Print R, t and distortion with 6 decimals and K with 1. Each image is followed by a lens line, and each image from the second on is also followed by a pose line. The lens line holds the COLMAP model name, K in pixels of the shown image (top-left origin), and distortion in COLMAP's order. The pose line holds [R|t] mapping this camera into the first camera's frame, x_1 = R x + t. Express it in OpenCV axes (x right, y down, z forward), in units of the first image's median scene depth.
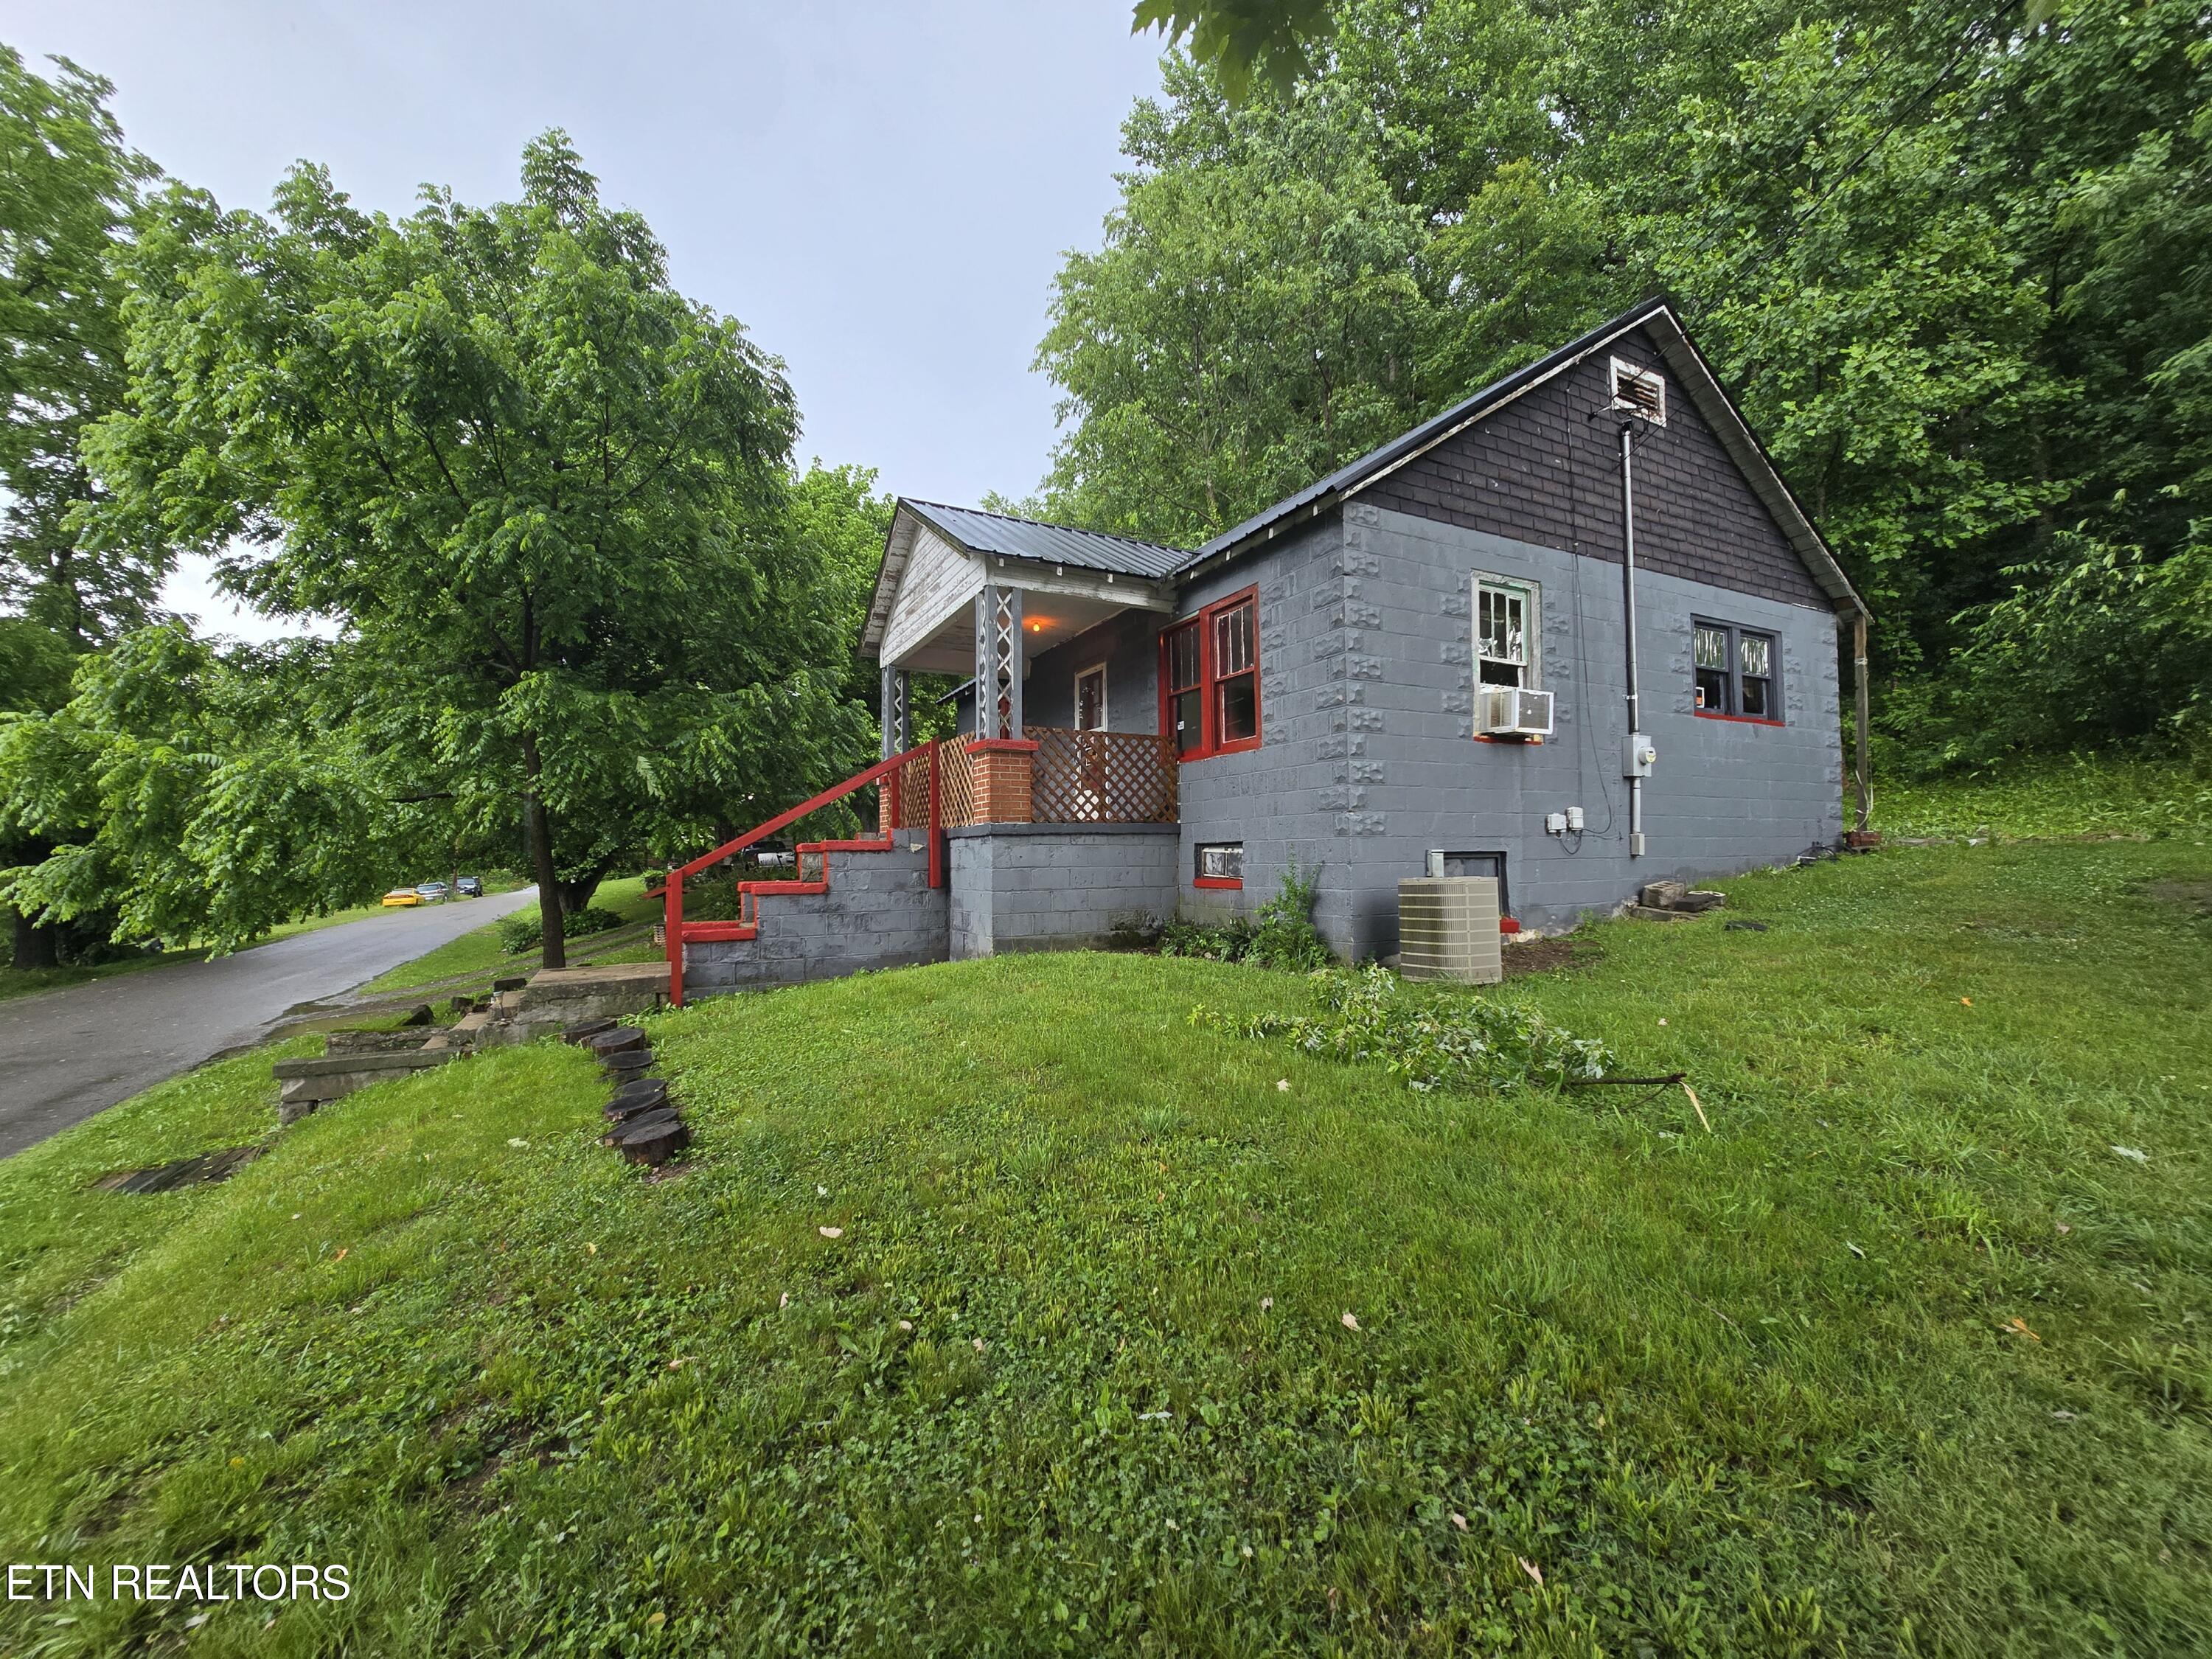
lens RADIAL K [[886.9, 0, 1119.9], [0, 886.9, 831.3], [0, 0, 1]] dist [-0.003067, 0.000042]
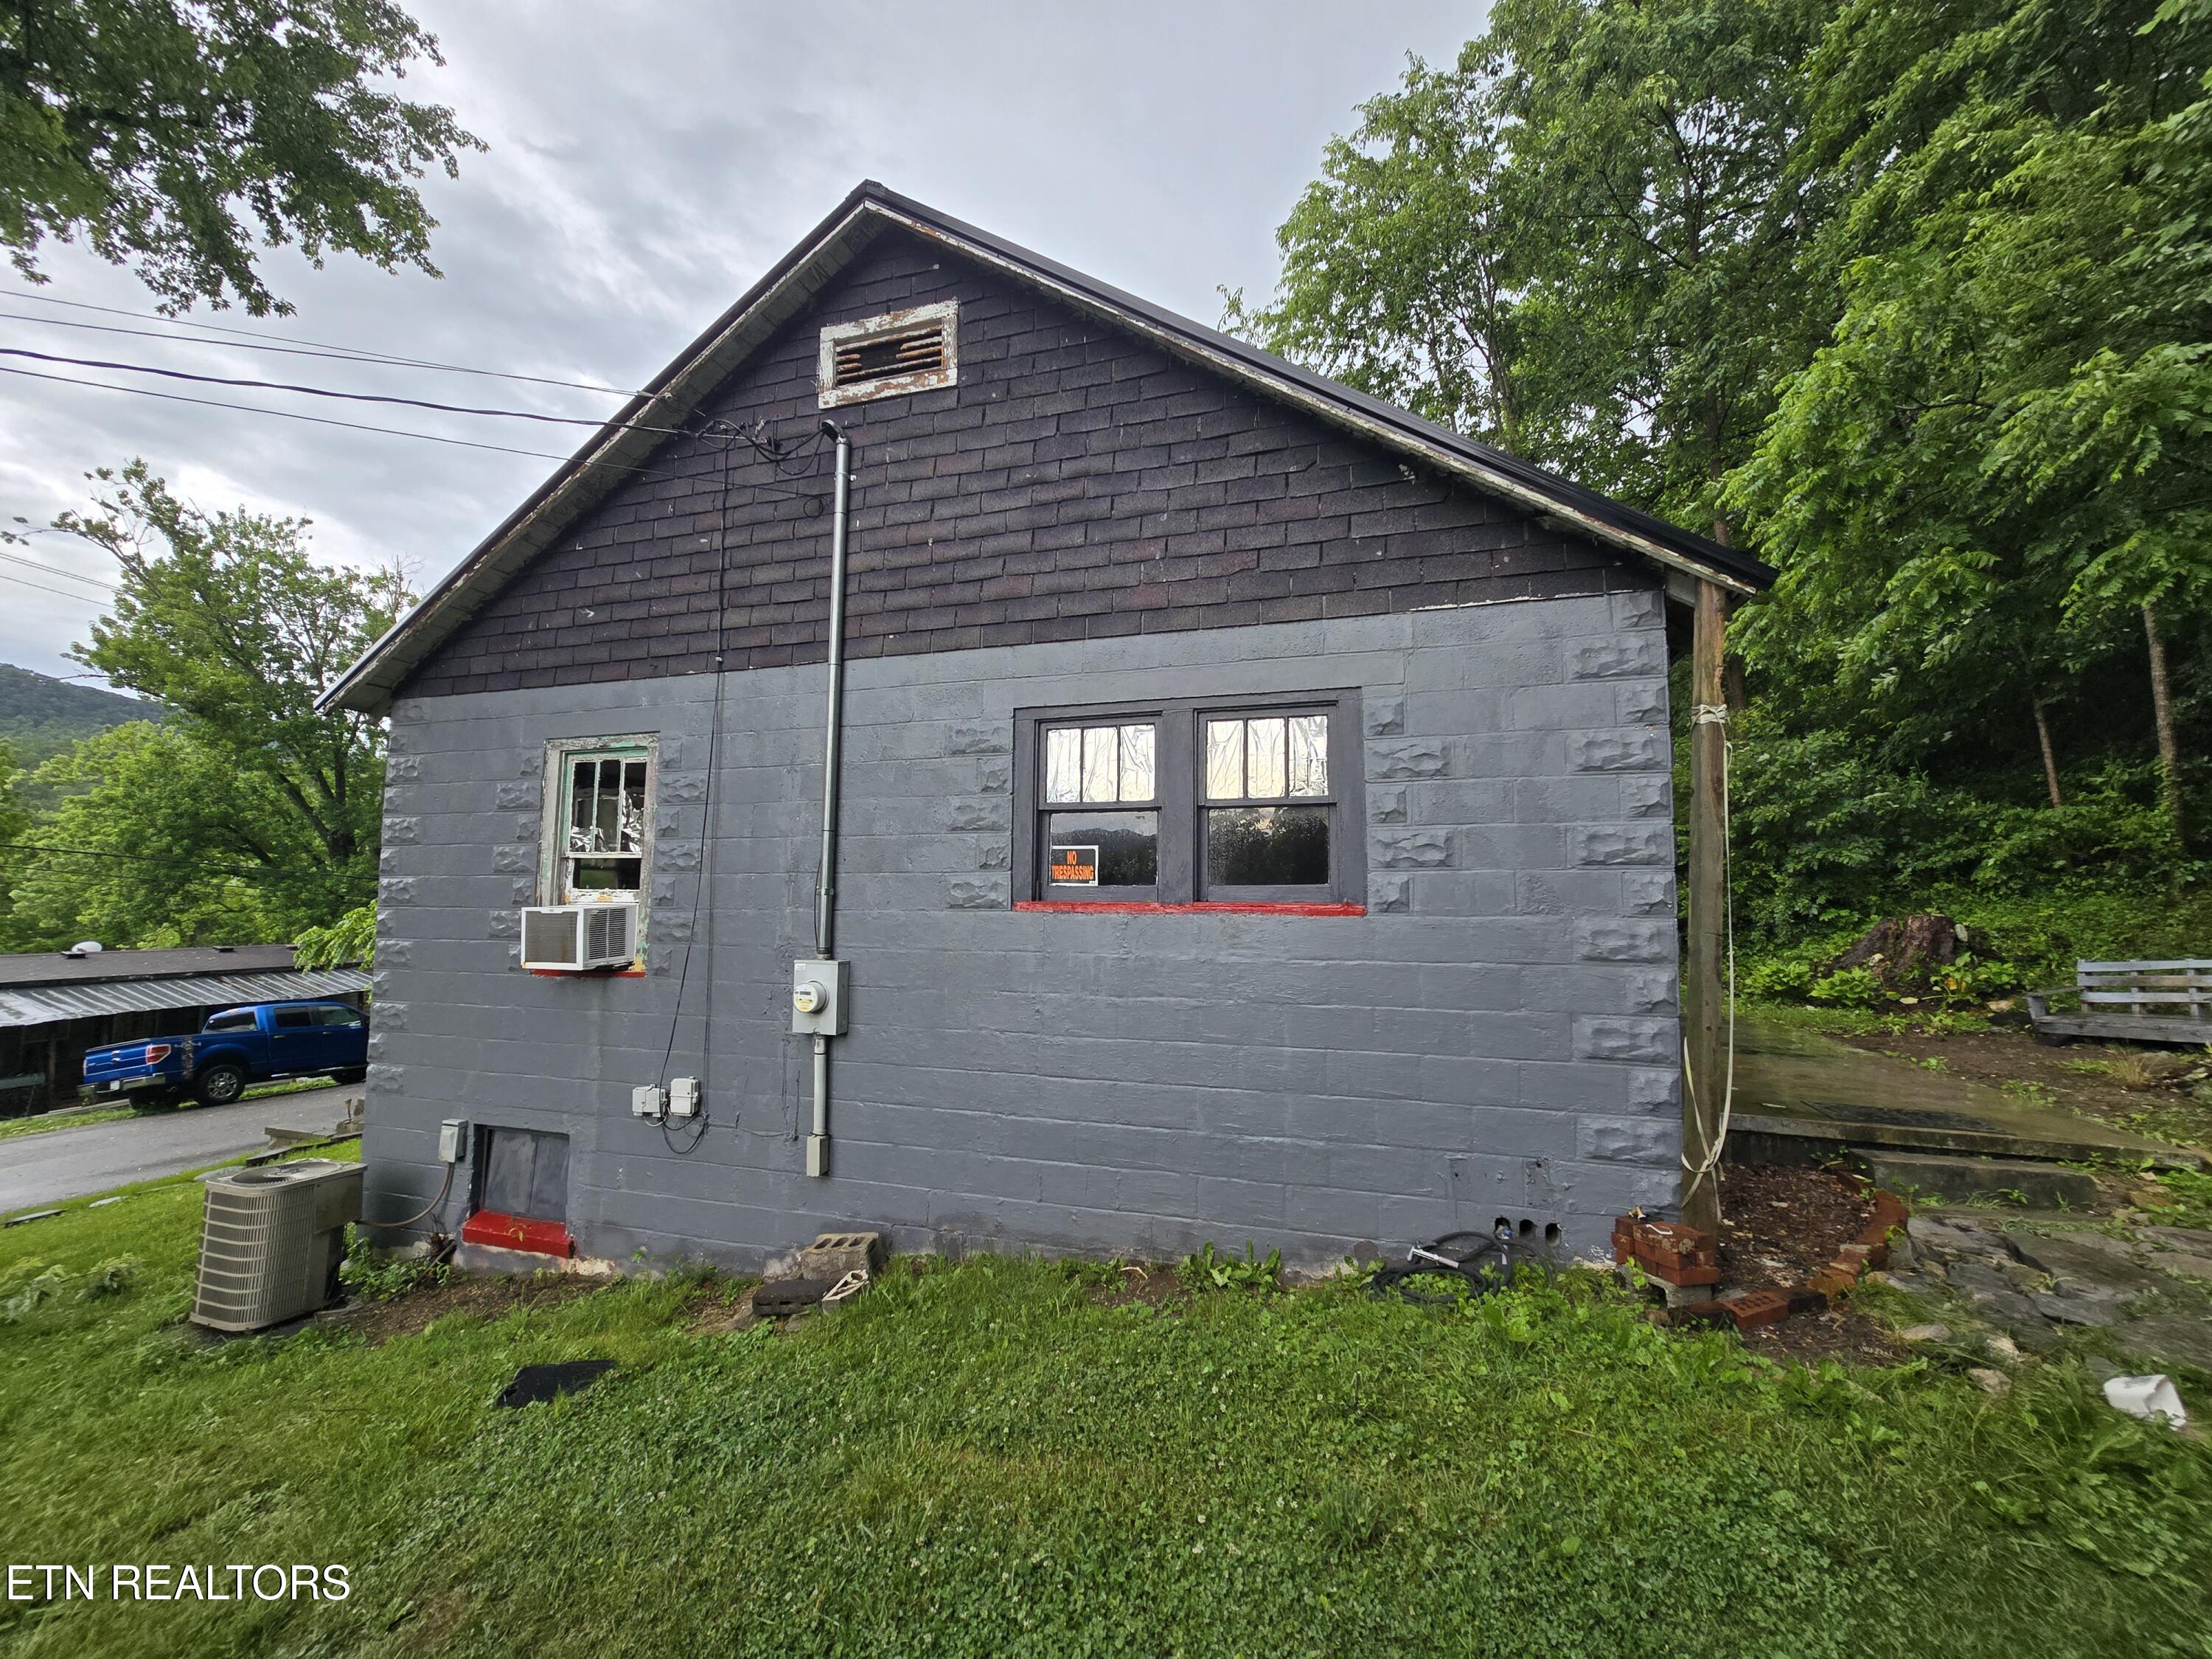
lens RADIAL K [[886.9, 0, 1119.9], [0, 886.9, 831.3], [0, 0, 1]] dist [-0.003067, 0.000042]
pose [[0.703434, -0.043392, -0.709435, 1.120287], [0.006793, 0.998500, -0.054338, -0.156860], [0.710728, 0.033404, 0.702673, 0.731337]]
